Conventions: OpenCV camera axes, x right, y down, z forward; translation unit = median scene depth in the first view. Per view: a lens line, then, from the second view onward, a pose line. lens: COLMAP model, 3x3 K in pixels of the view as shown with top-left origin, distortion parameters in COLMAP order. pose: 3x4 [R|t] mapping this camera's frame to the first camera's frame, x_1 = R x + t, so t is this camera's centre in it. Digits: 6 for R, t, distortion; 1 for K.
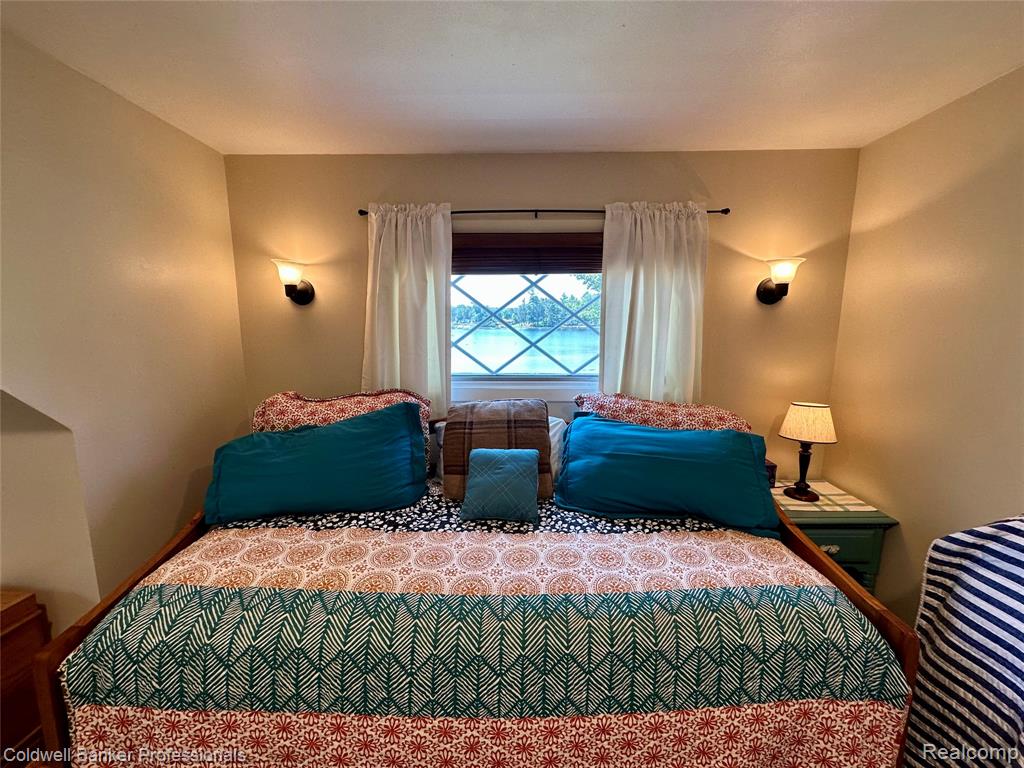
lens RADIAL K [[408.5, 0, 512.7], [0, 408.5, 382.3], [0, 0, 1]] dist [-0.001231, 0.000557]
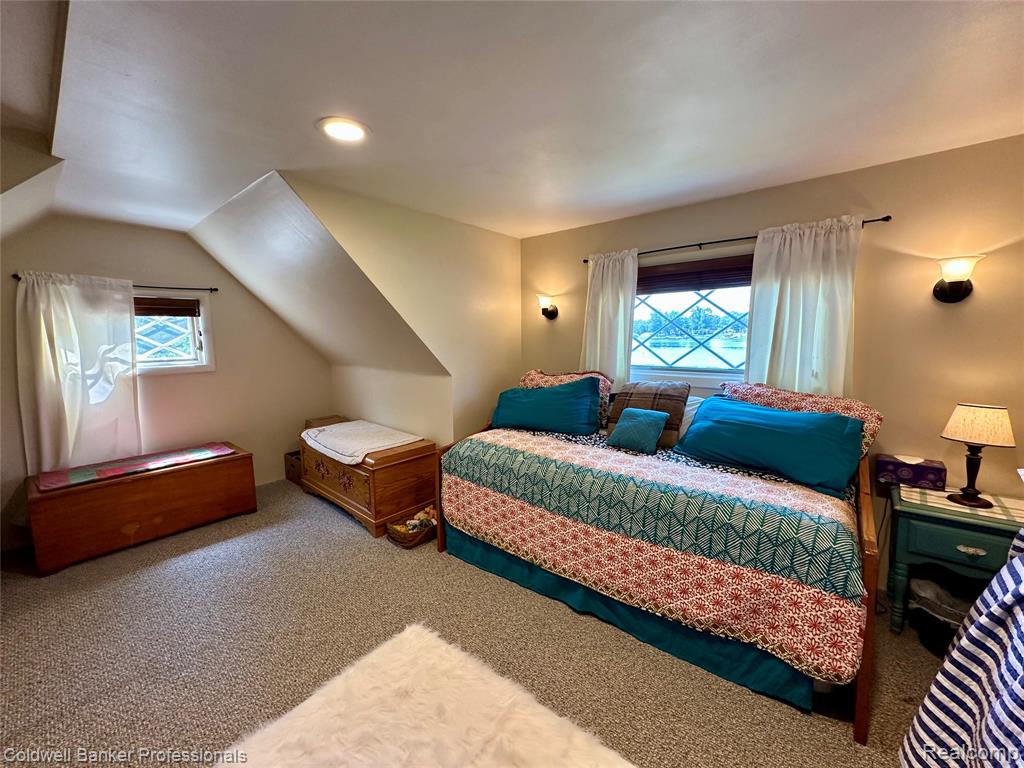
lens RADIAL K [[408.5, 0, 512.7], [0, 408.5, 382.3], [0, 0, 1]] dist [-0.001231, 0.000557]
pose [[0.774865, 0.062932, -0.628987, 0.565546], [-0.082047, 0.996628, -0.001360, 0.107310], [0.626780, 0.052660, 0.777415, -0.508868]]
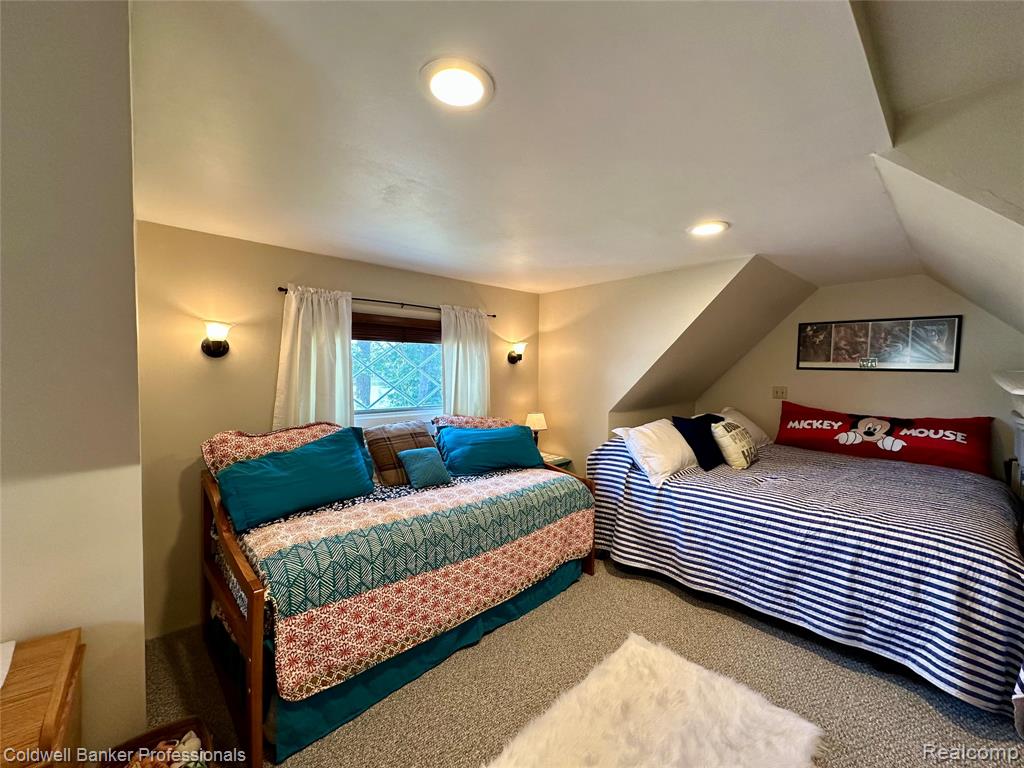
lens RADIAL K [[408.5, 0, 512.7], [0, 408.5, 382.3], [0, 0, 1]] dist [-0.001231, 0.000557]
pose [[0.727172, -0.014512, 0.686302, -0.911195], [0.094160, 0.992435, -0.078782, 0.063896], [-0.679967, 0.121910, 0.723037, -0.510514]]
